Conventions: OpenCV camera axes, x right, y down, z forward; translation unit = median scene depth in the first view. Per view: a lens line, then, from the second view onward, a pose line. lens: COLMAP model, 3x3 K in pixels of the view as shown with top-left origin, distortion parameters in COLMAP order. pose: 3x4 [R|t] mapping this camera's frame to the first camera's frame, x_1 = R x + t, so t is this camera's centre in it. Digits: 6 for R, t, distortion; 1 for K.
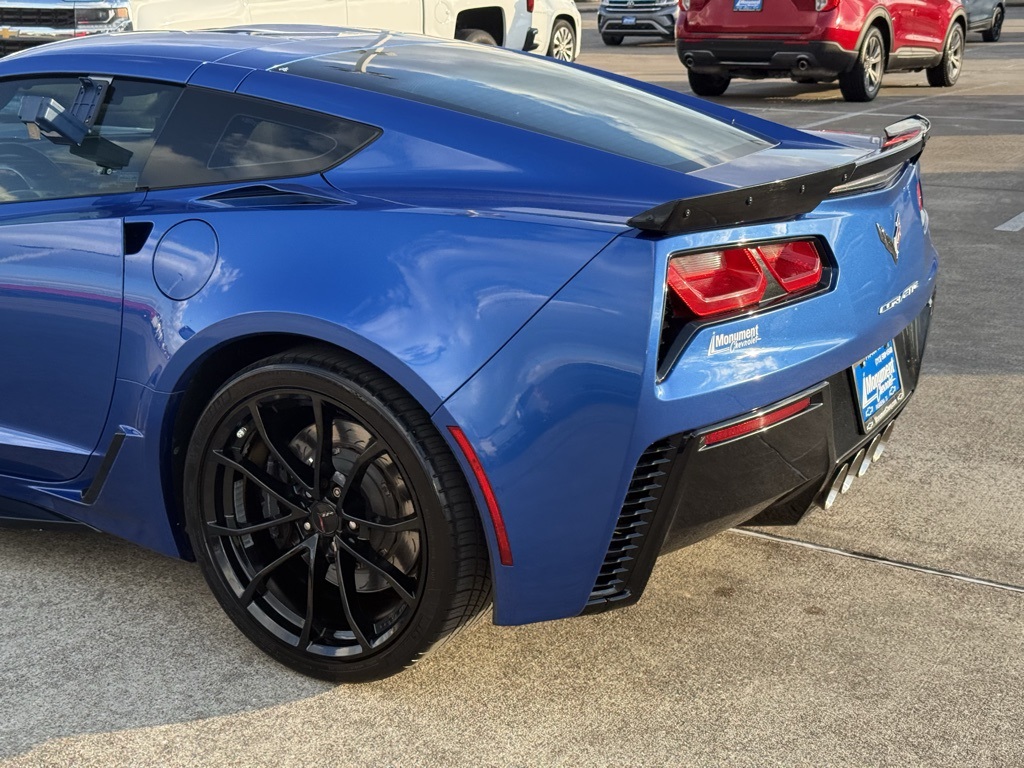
lens RADIAL K [[1423.7, 0, 514.0], [0, 1423.7, 385.8], [0, 0, 1]] dist [0.107624, 0.000000]
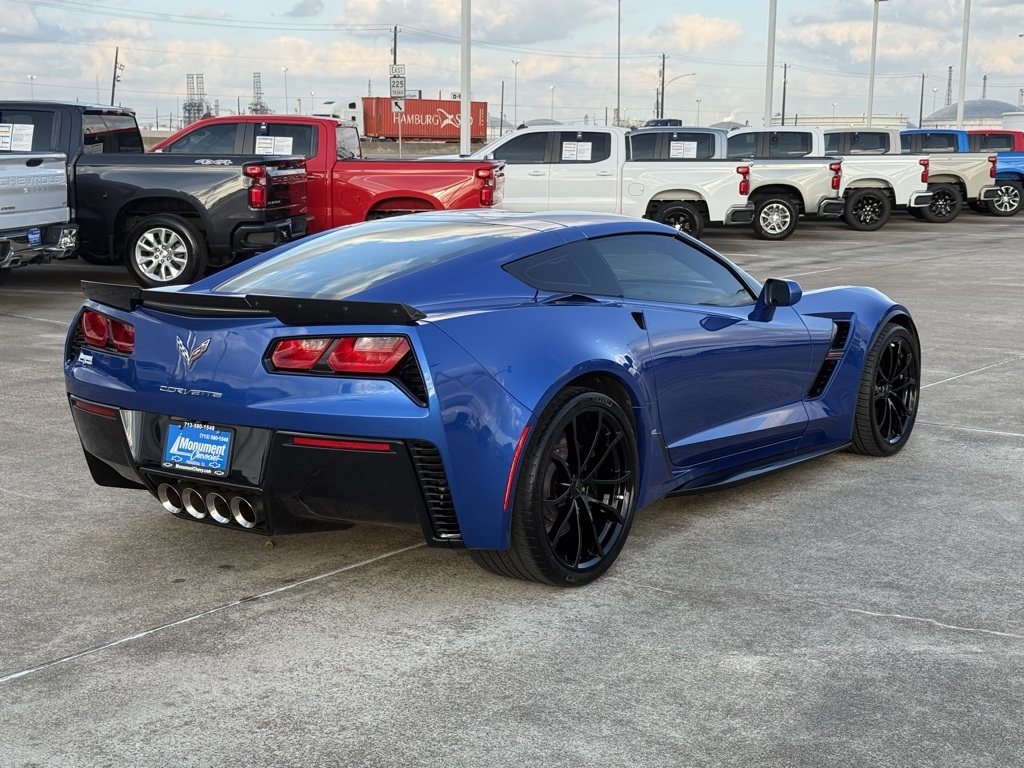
lens RADIAL K [[1423.7, 0, 533.2], [0, 1423.7, 398.2], [0, 0, 1]] dist [0.107624, 0.000000]
pose [[-0.100164, 0.168408, -0.980615, 1.763014], [-0.280480, 0.940822, 0.190223, -0.456788], [0.954619, 0.294096, -0.047002, 1.470431]]
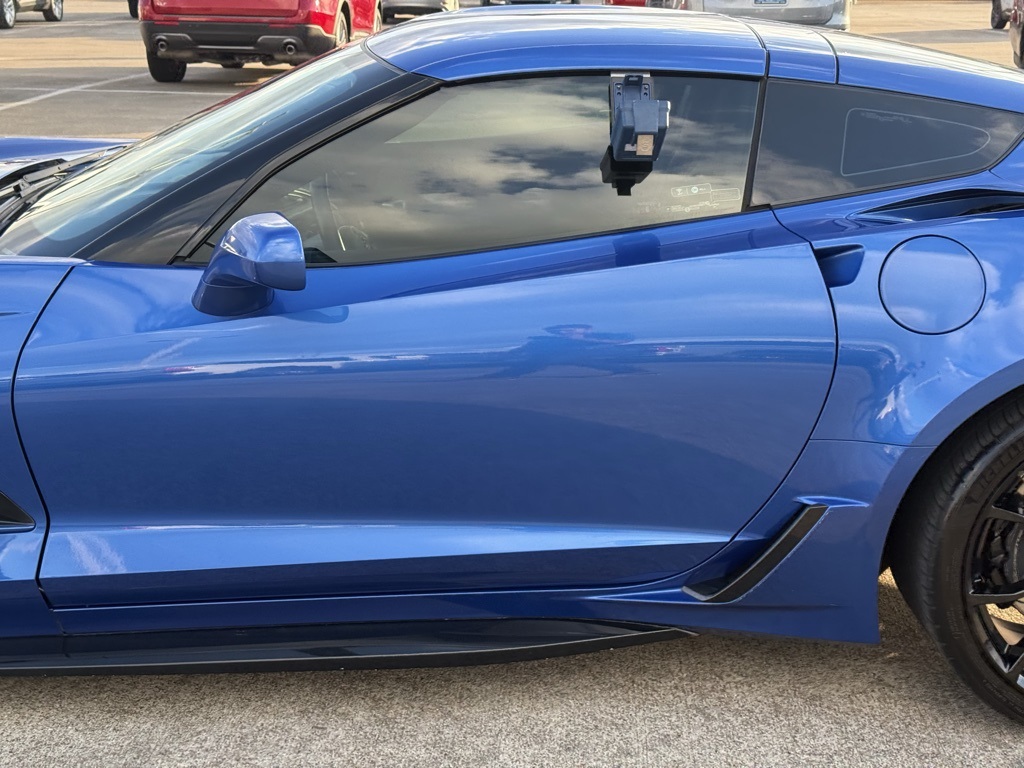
lens RADIAL K [[1423.7, 0, 511.7], [0, 1423.7, 375.5], [0, 0, 1]] dist [0.107624, 0.000000]
pose [[0.859953, -0.128825, 0.493847, -0.828434], [0.126808, 0.991209, 0.037751, -0.094688], [-0.494368, 0.030160, 0.868729, 0.383522]]
